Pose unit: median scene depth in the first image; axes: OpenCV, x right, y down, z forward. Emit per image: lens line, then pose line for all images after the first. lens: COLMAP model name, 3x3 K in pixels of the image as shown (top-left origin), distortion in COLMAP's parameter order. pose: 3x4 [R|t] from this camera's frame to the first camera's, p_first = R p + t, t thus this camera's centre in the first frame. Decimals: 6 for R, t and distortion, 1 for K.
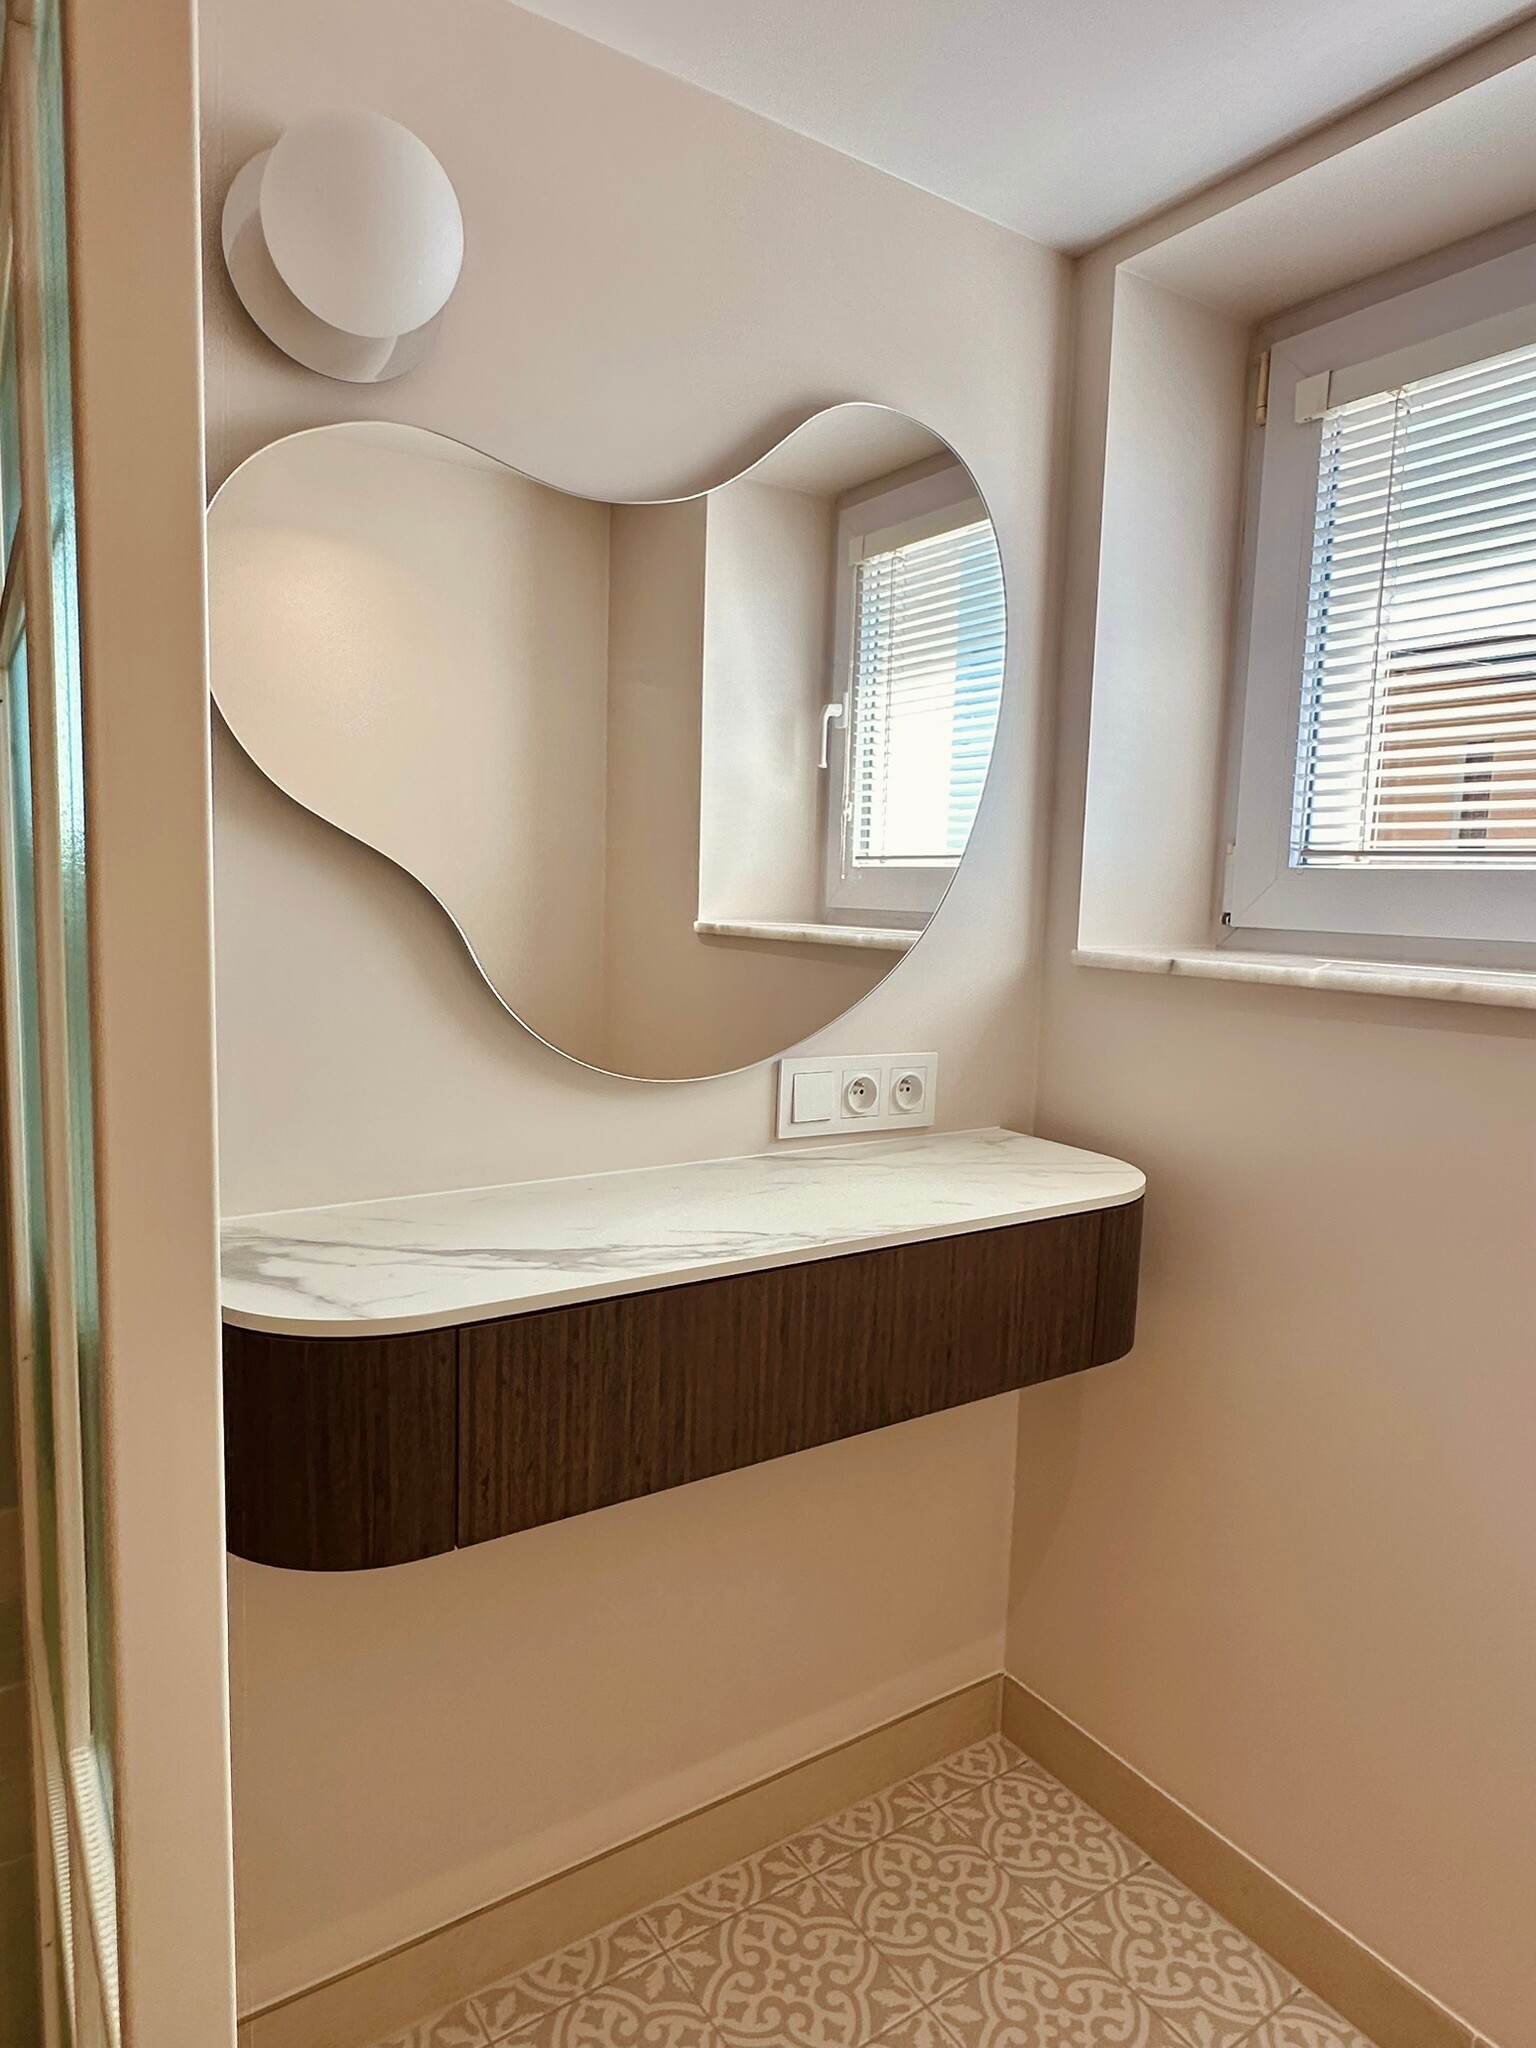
lens RADIAL K [[1207.3, 0, 766.0], [0, 1207.3, 1023.4], [0, 0, 1]] dist [0.025011, 0.000302]
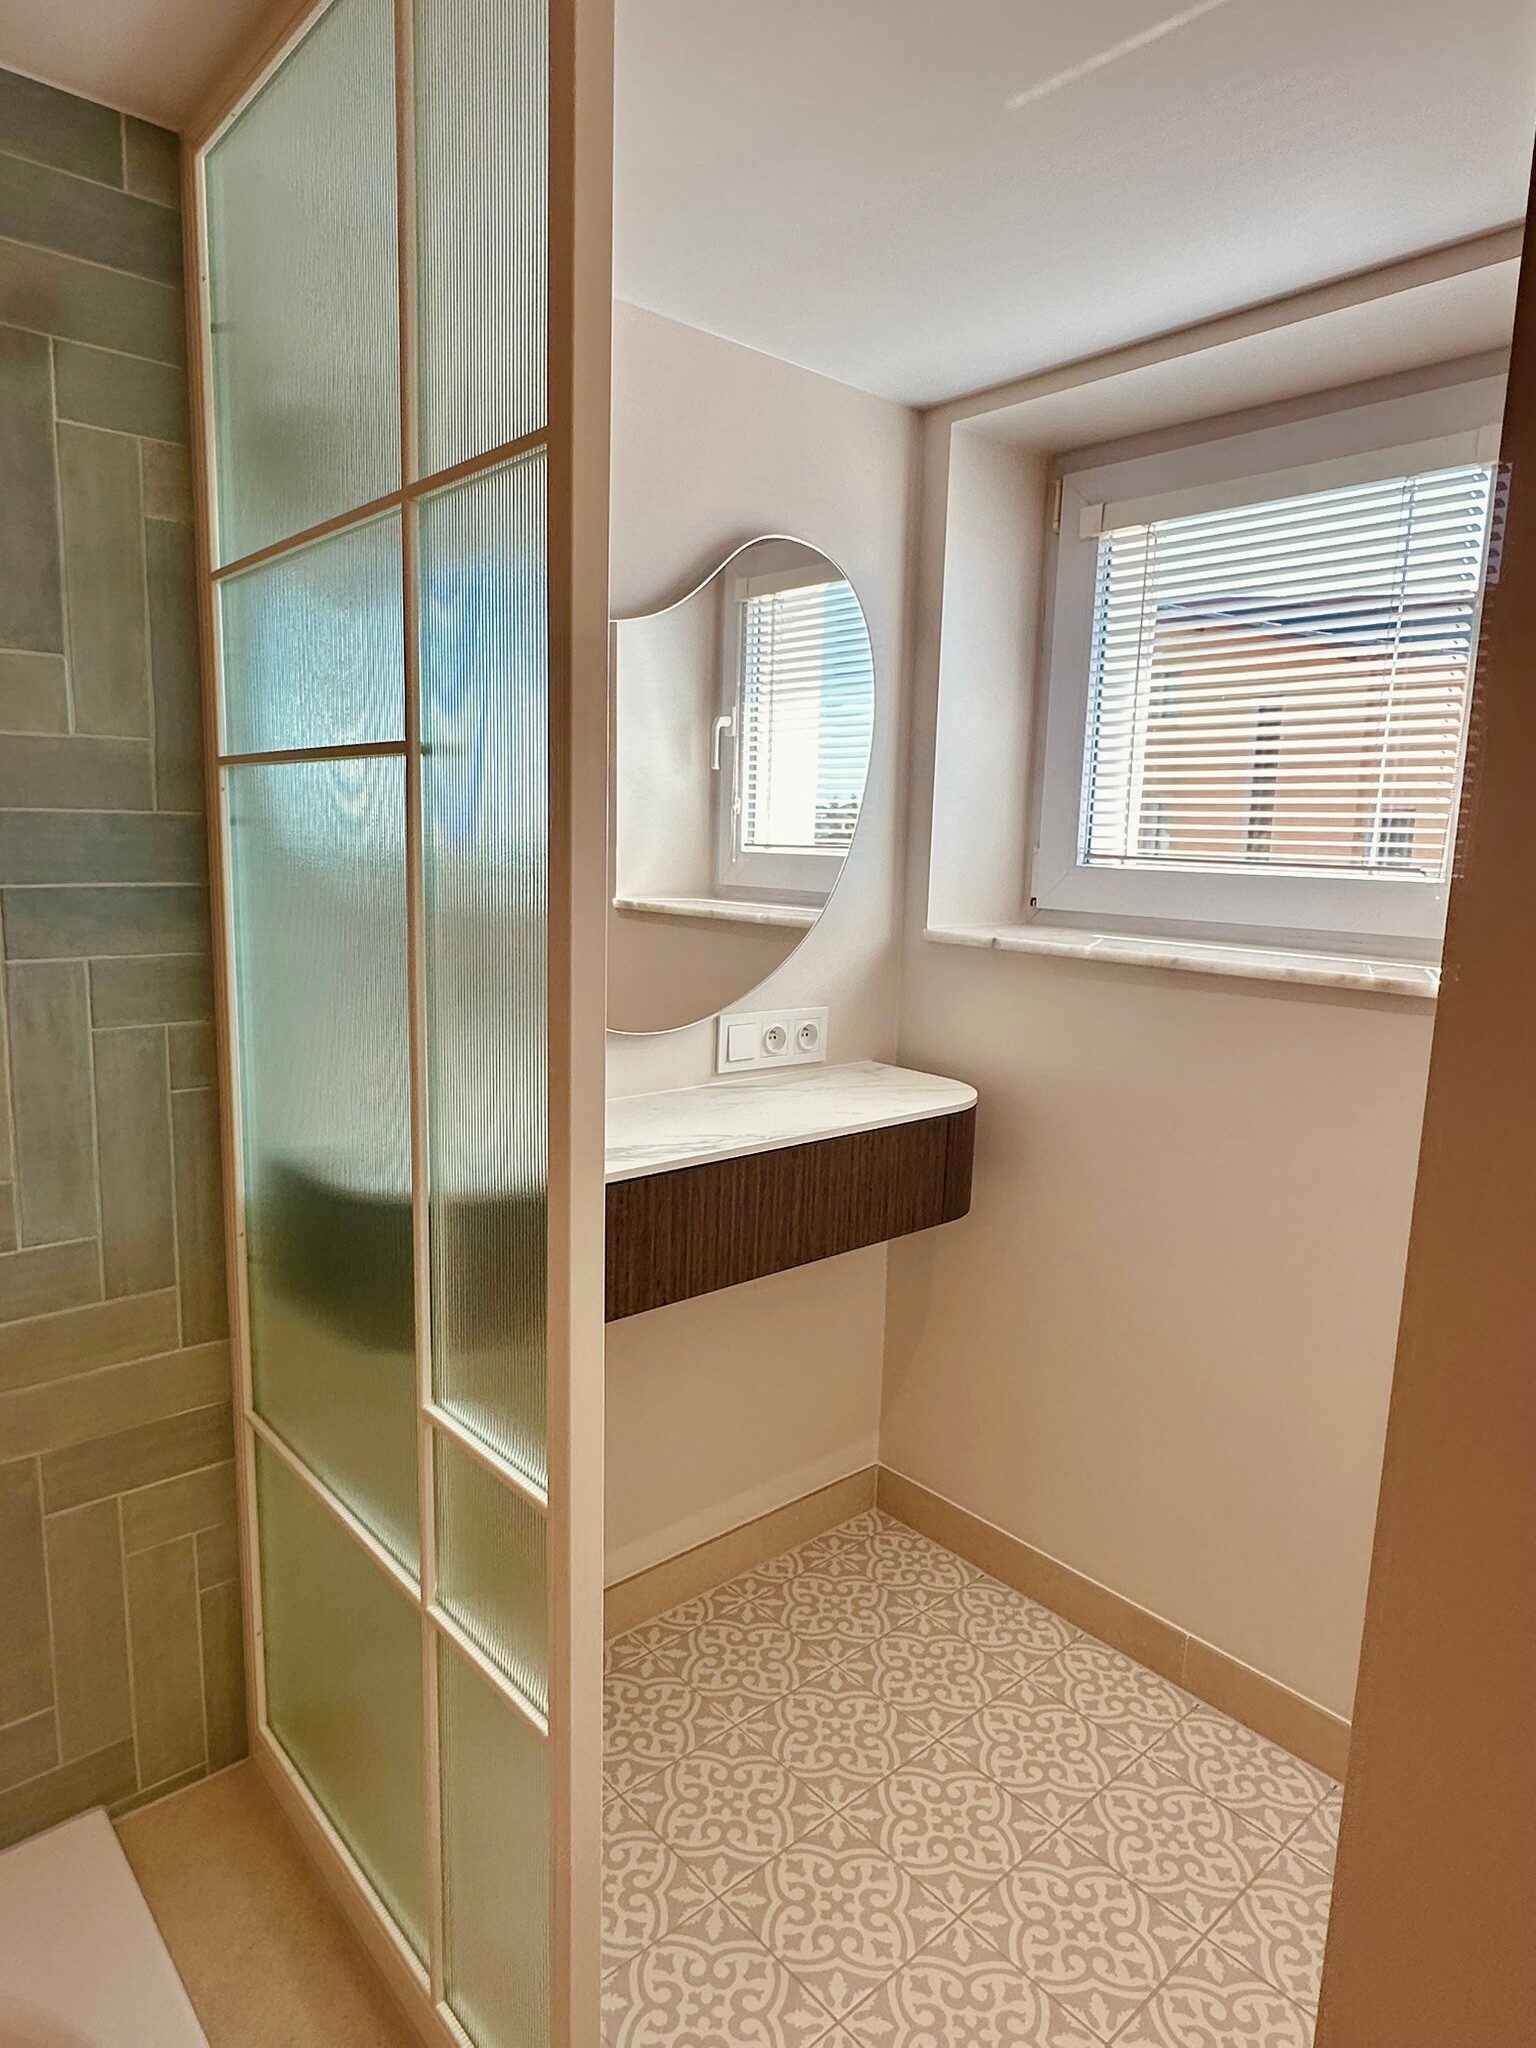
lens RADIAL K [[1207.3, 0, 768.4], [0, 1207.3, 1028.1], [0, 0, 1]] dist [0.025011, 0.000302]
pose [[0.990452, -0.024764, 0.135612, -0.073104], [0.018302, 0.998646, 0.048691, -0.011891], [-0.136635, -0.045744, 0.989565, -0.220530]]
